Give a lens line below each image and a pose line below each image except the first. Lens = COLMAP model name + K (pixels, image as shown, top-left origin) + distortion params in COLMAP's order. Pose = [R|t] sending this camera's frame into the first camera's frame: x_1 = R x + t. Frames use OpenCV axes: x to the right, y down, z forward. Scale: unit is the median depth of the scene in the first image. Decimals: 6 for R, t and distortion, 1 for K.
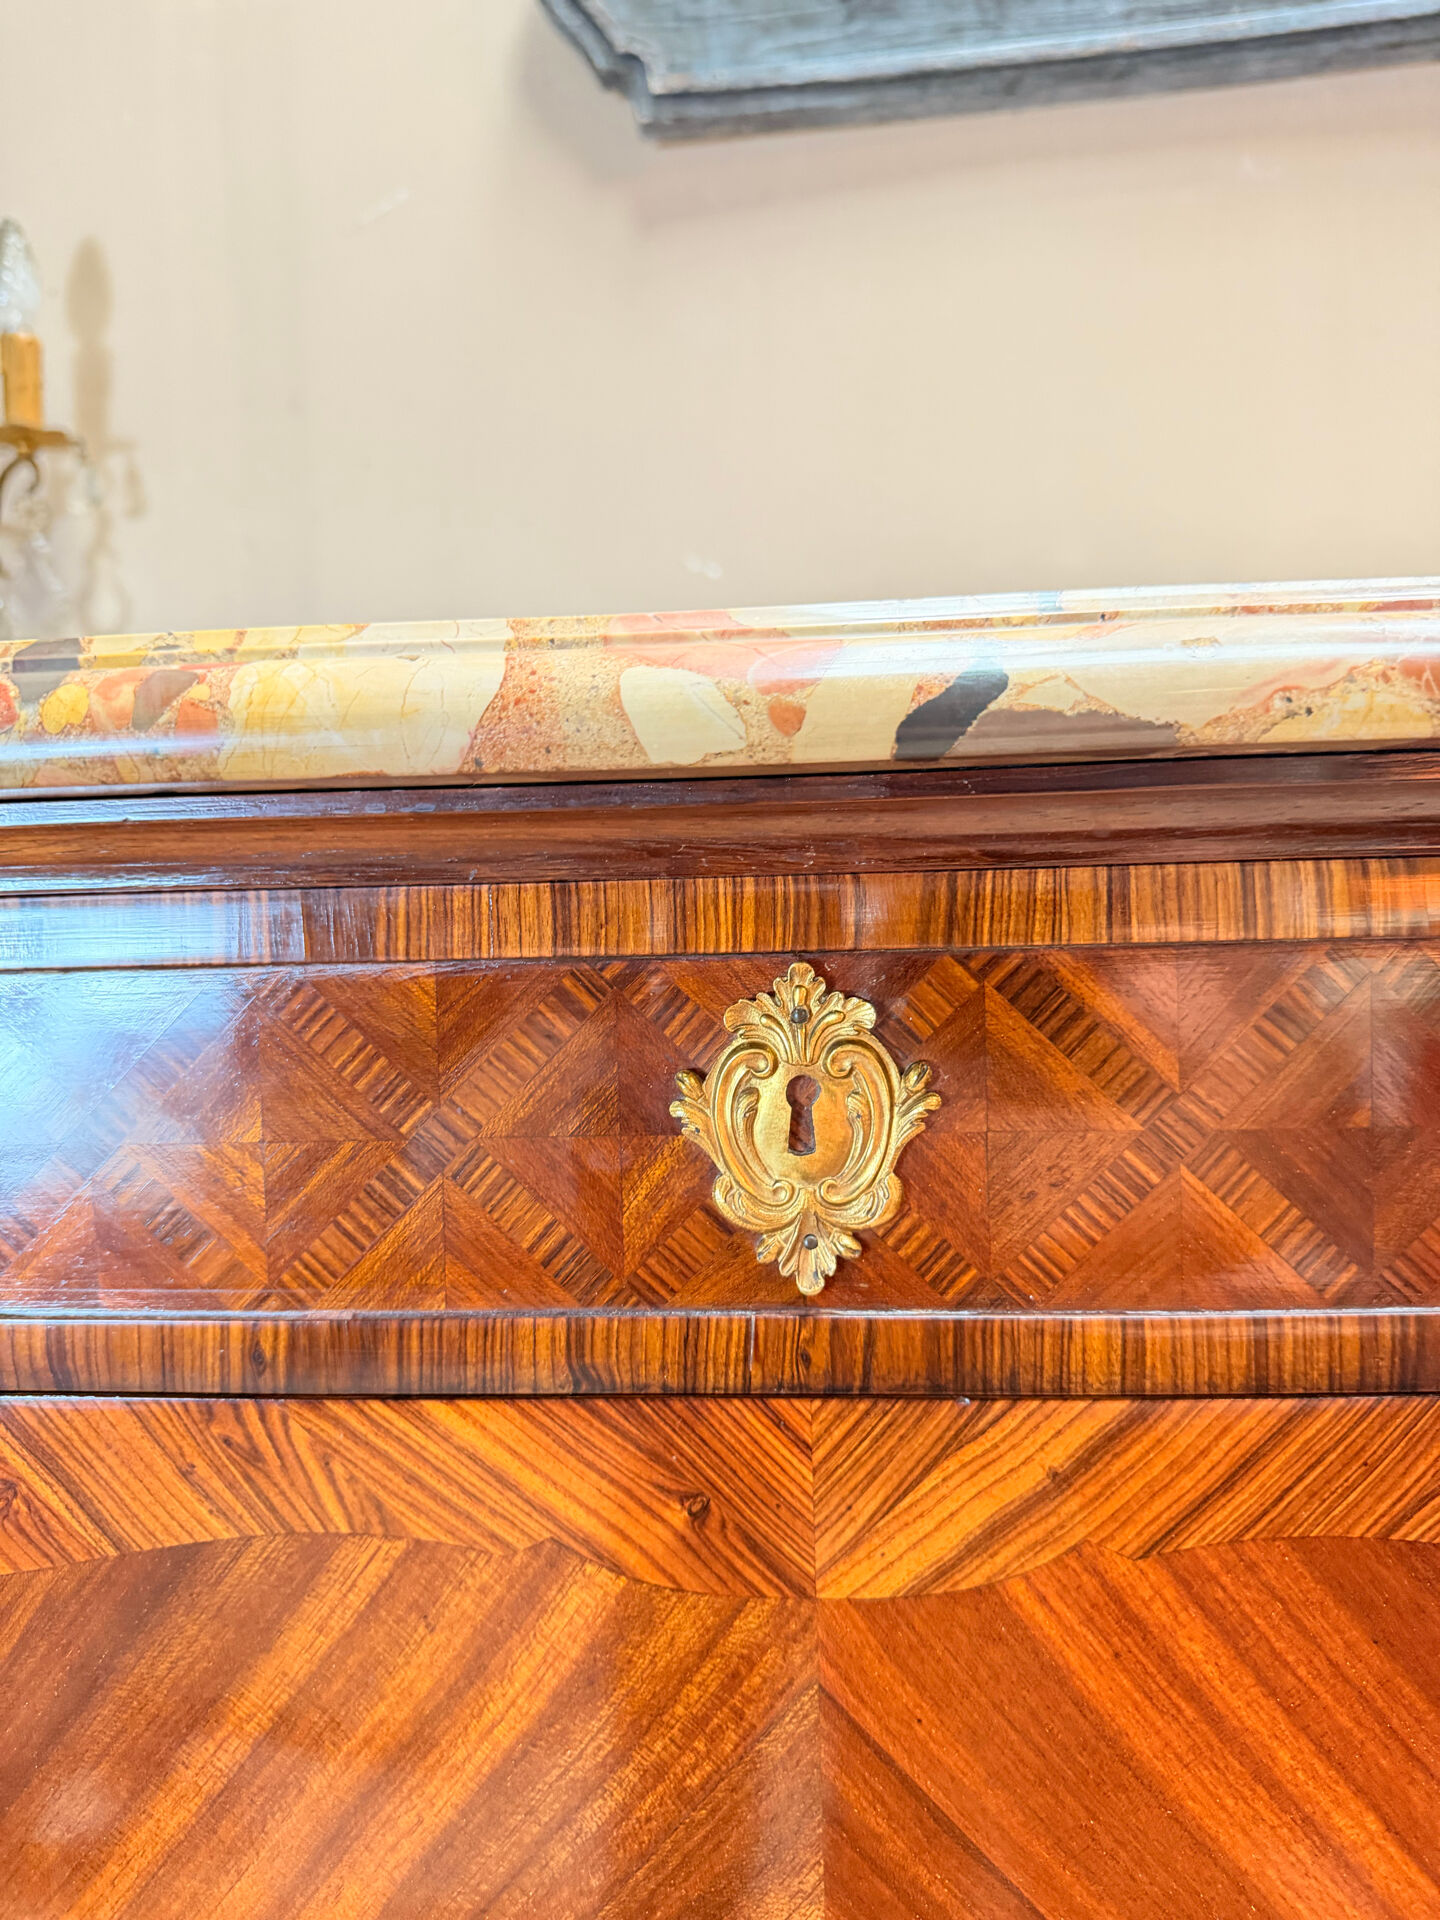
lens RADIAL K [[1415.8, 0, 720.0], [0, 1415.8, 960.0], [0, 0, 1]] dist [-0.027478, -0.005097]
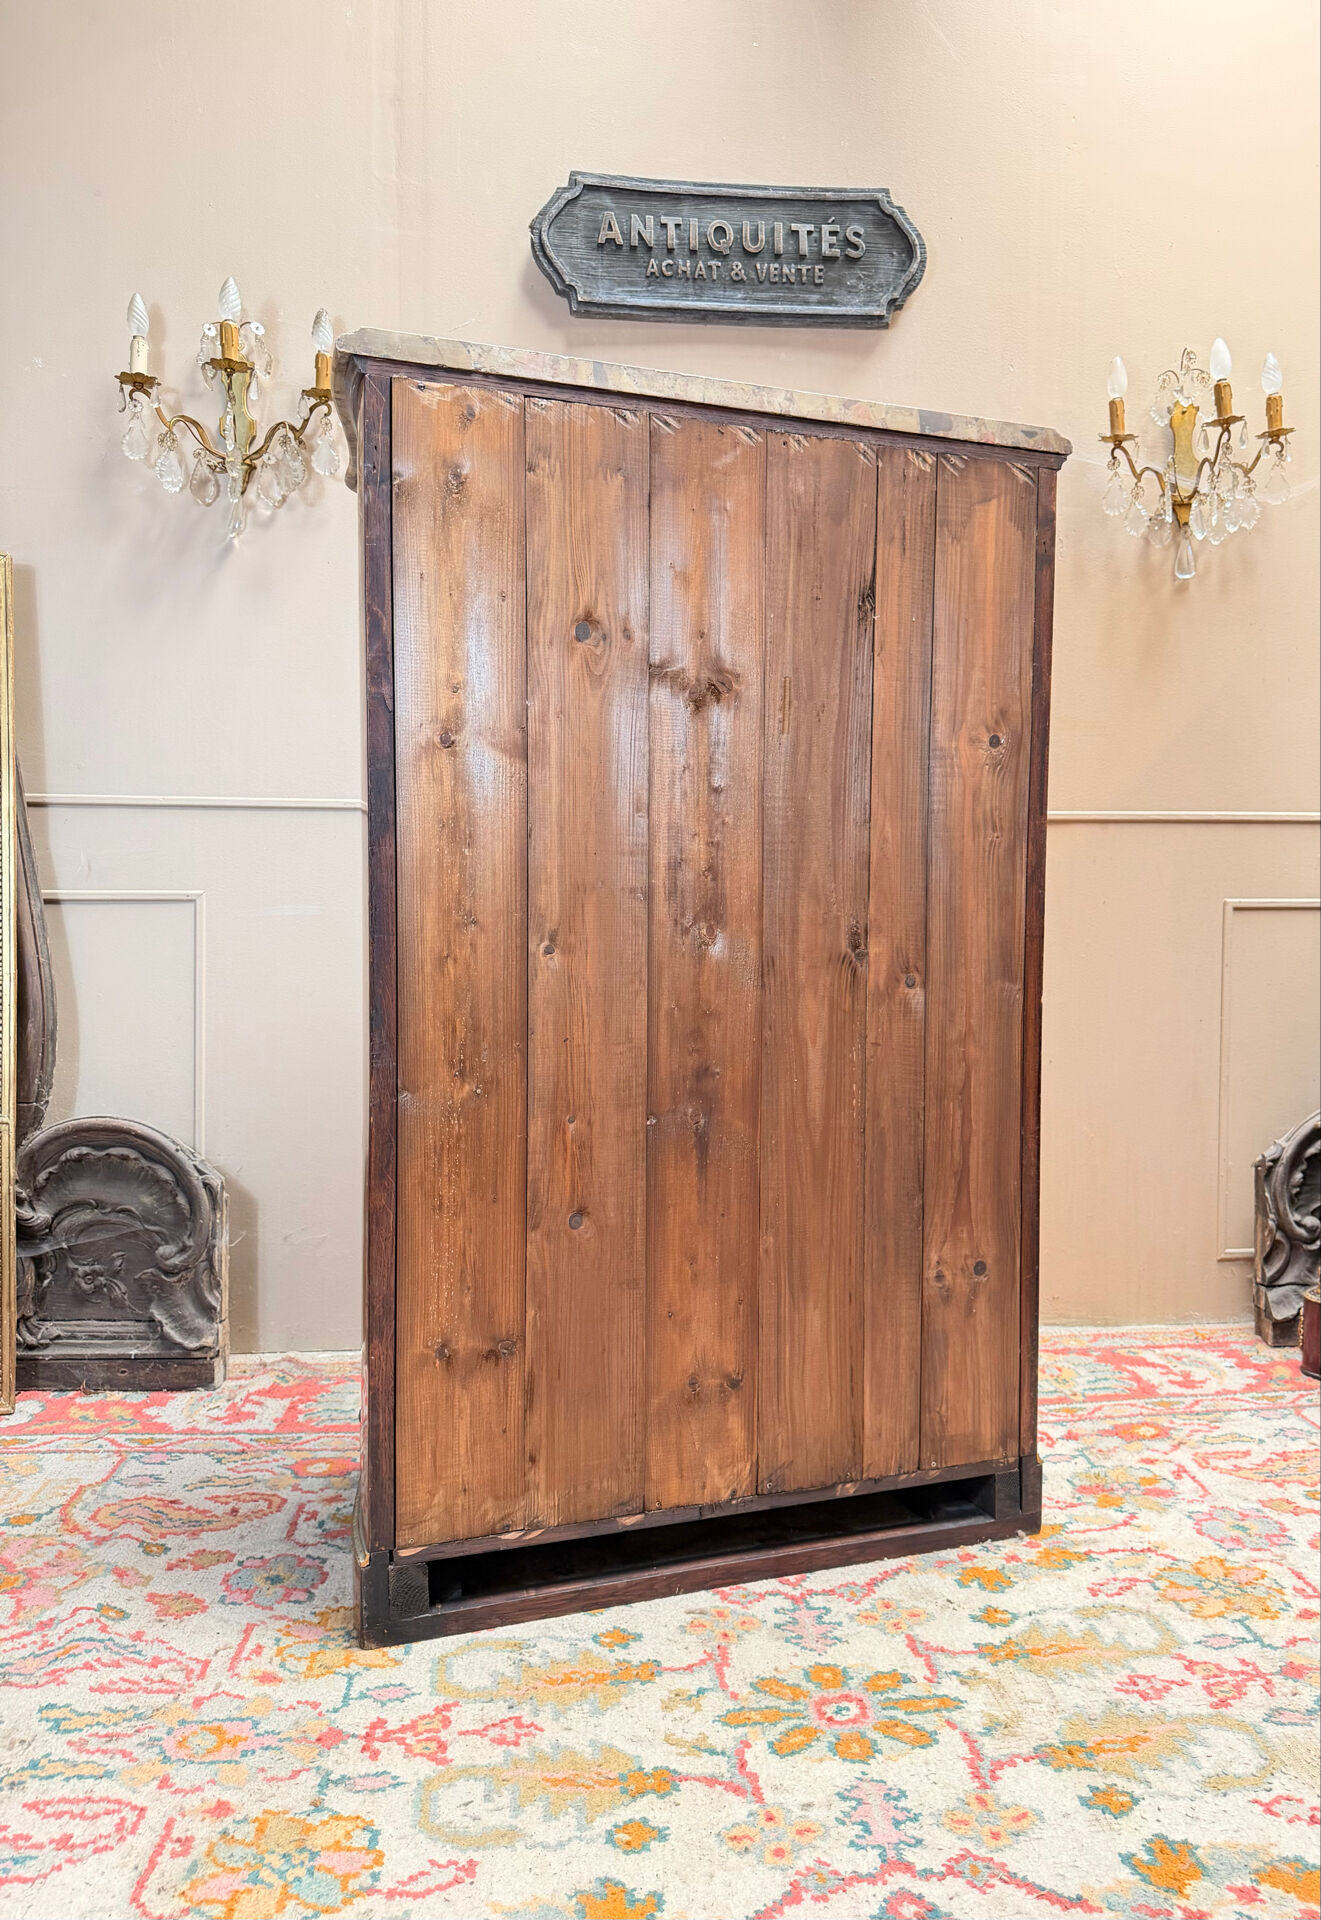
lens RADIAL K [[1382.1, 0, 725.9], [0, 1382.1, 963.5], [0, 0, 1]] dist [-0.008193, -0.003738]
pose [[0.967305, 0.025835, 0.252298, -0.422167], [-0.025513, 0.999664, -0.004548, 0.701240], [-0.252330, -0.002037, 0.967639, -1.728794]]
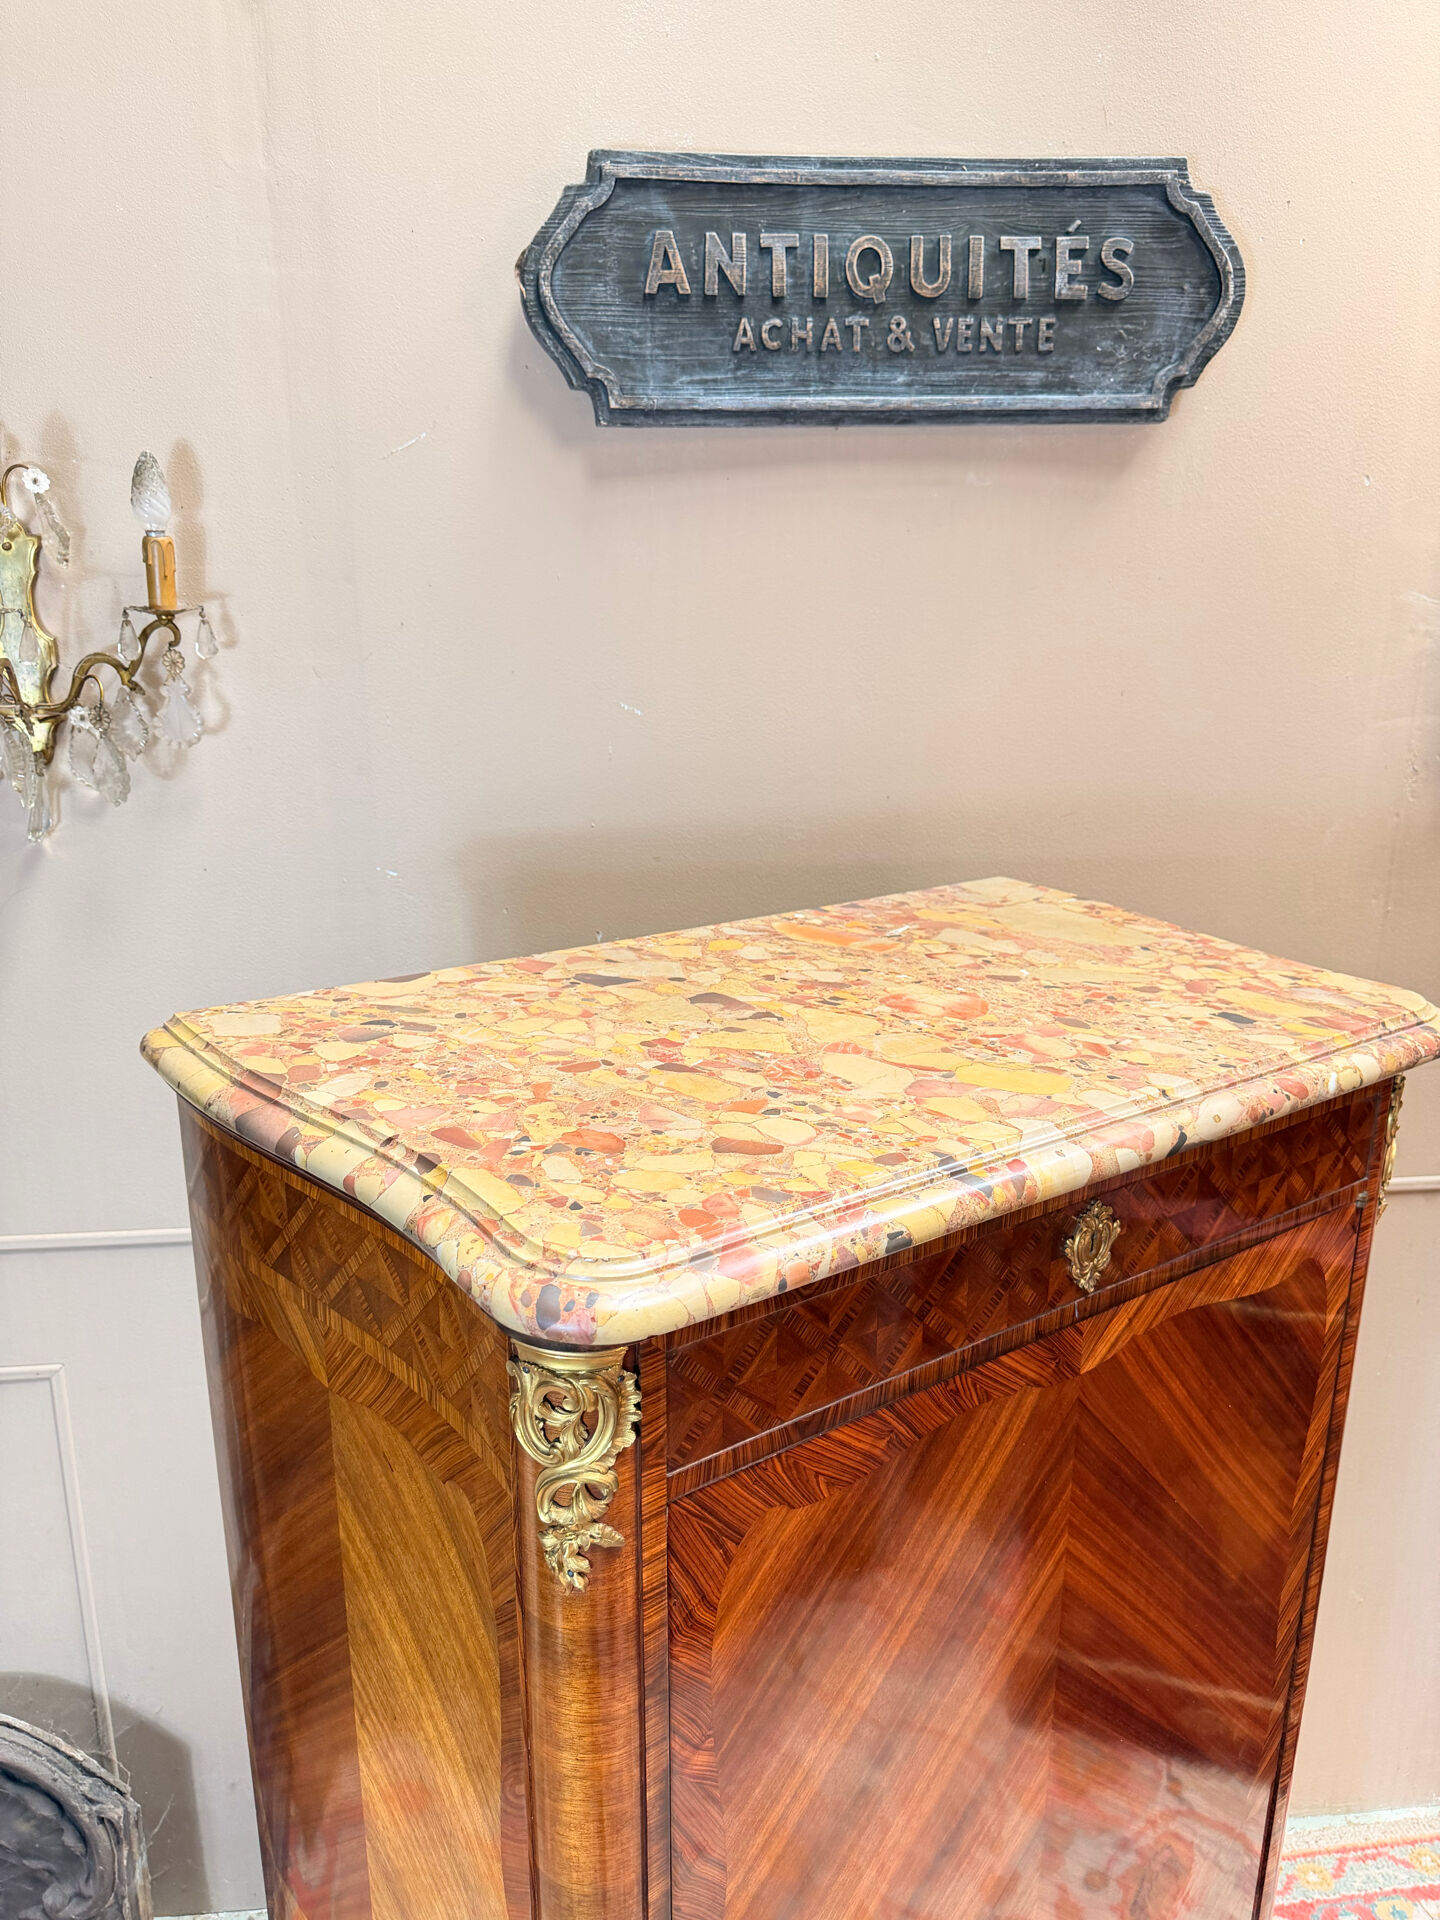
lens RADIAL K [[1375.7, 0, 720.0], [0, 1375.7, 960.0], [0, 0, 1]] dist [-0.005132, -0.003226]
pose [[0.973030, -0.031417, 0.228529, -0.294040], [-0.020905, 0.974596, 0.222993, -0.371242], [-0.229730, -0.221756, 0.947654, -0.582779]]
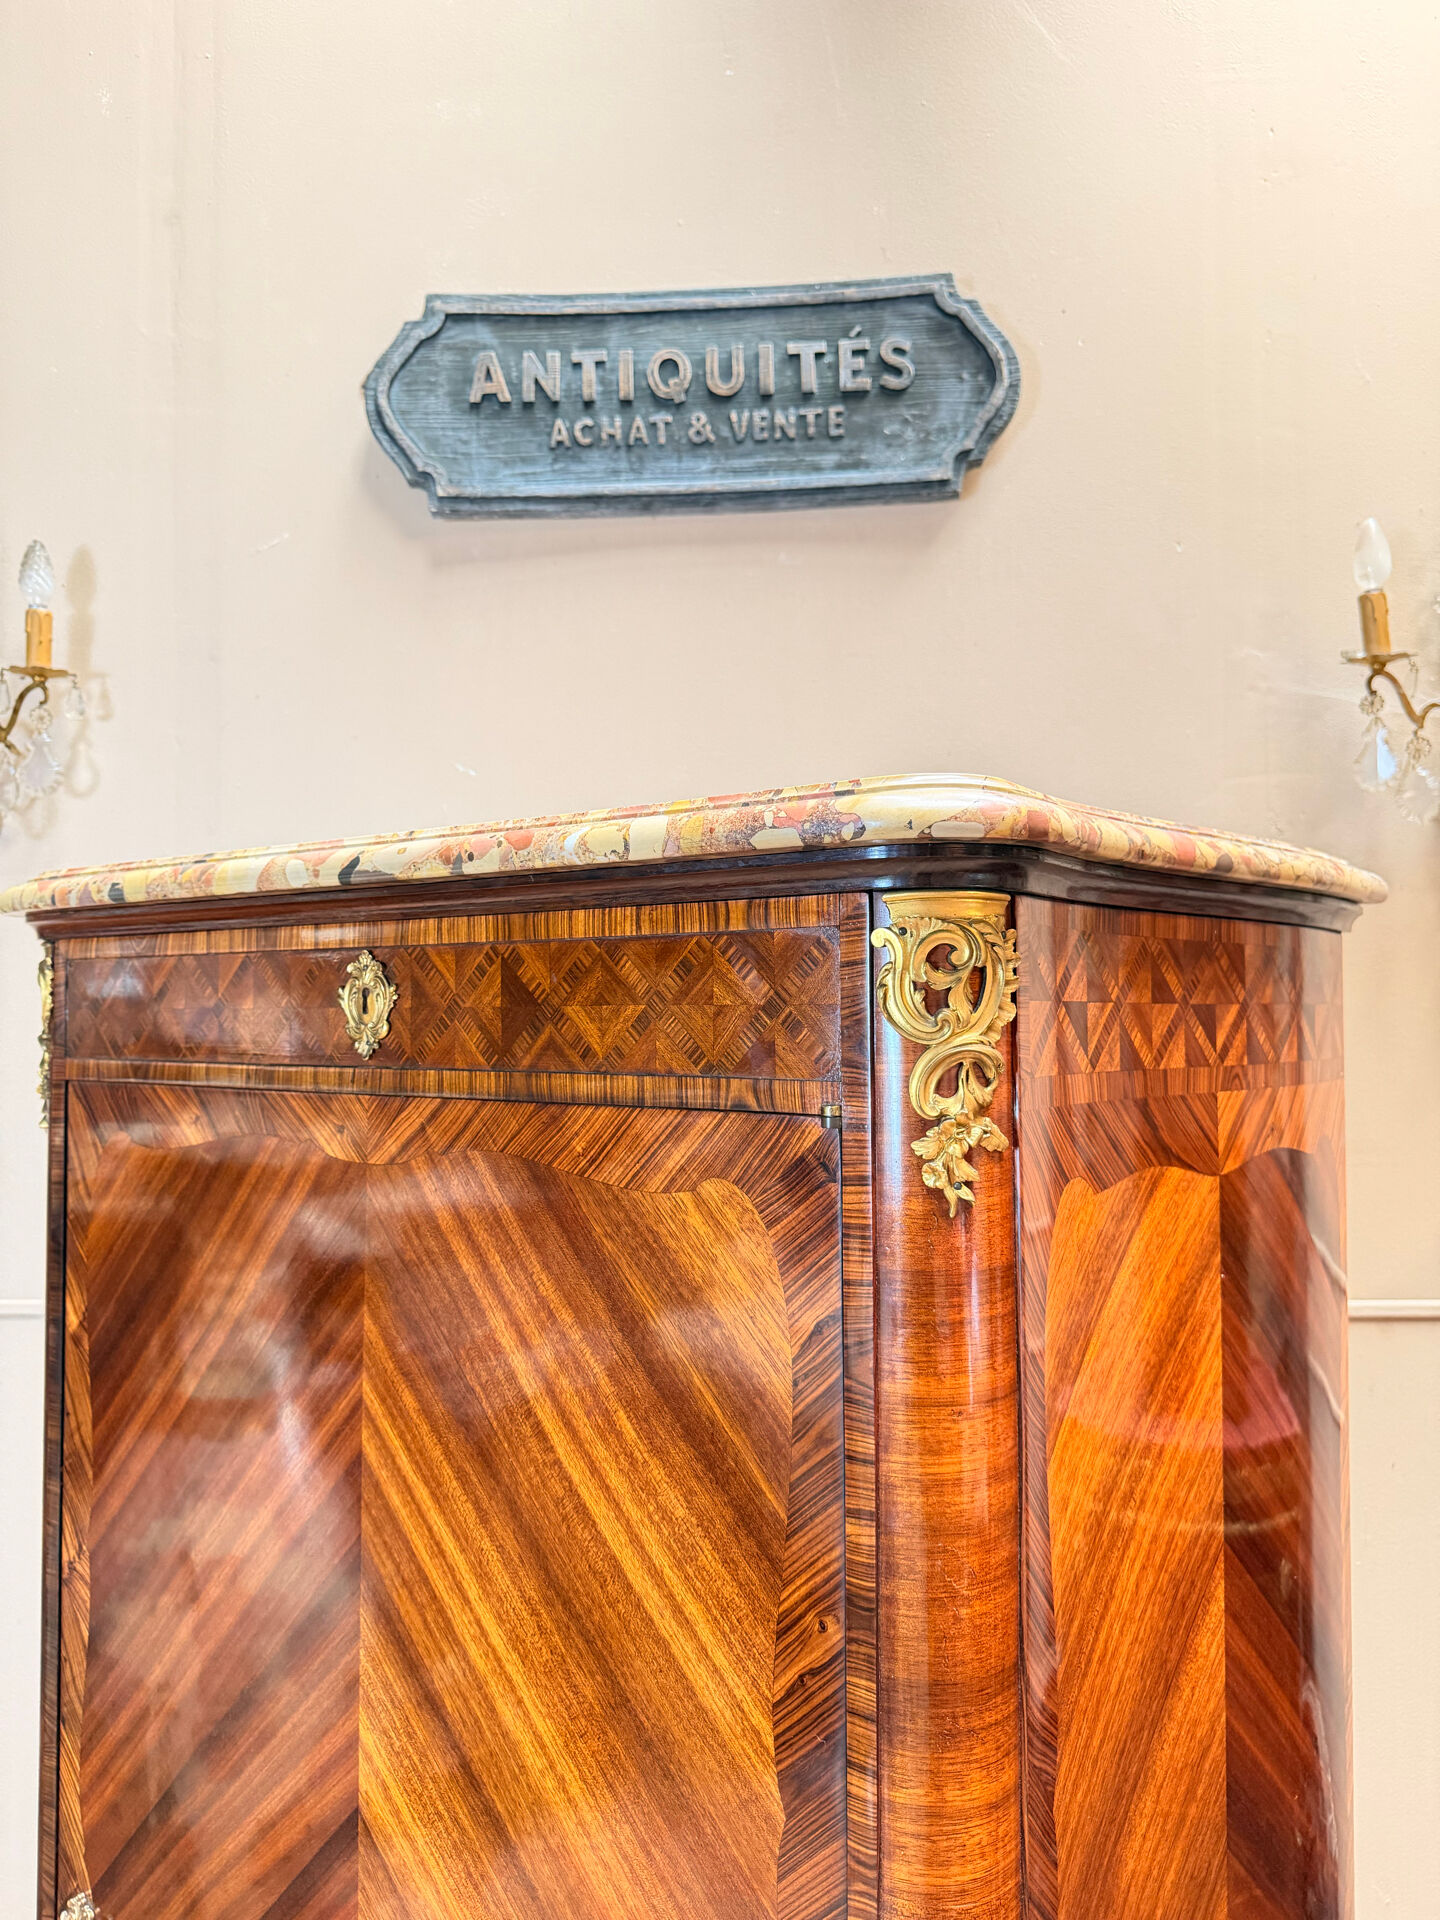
lens RADIAL K [[1372.0, 0, 715.6], [0, 1372.0, 961.3], [0, 0, 1]] dist [0.096826, -0.256709]
pose [[0.995430, 0.027454, 0.091459, 0.150499], [-0.019464, 0.996007, -0.087133, 0.086839], [-0.093486, 0.084954, 0.991990, -0.661180]]
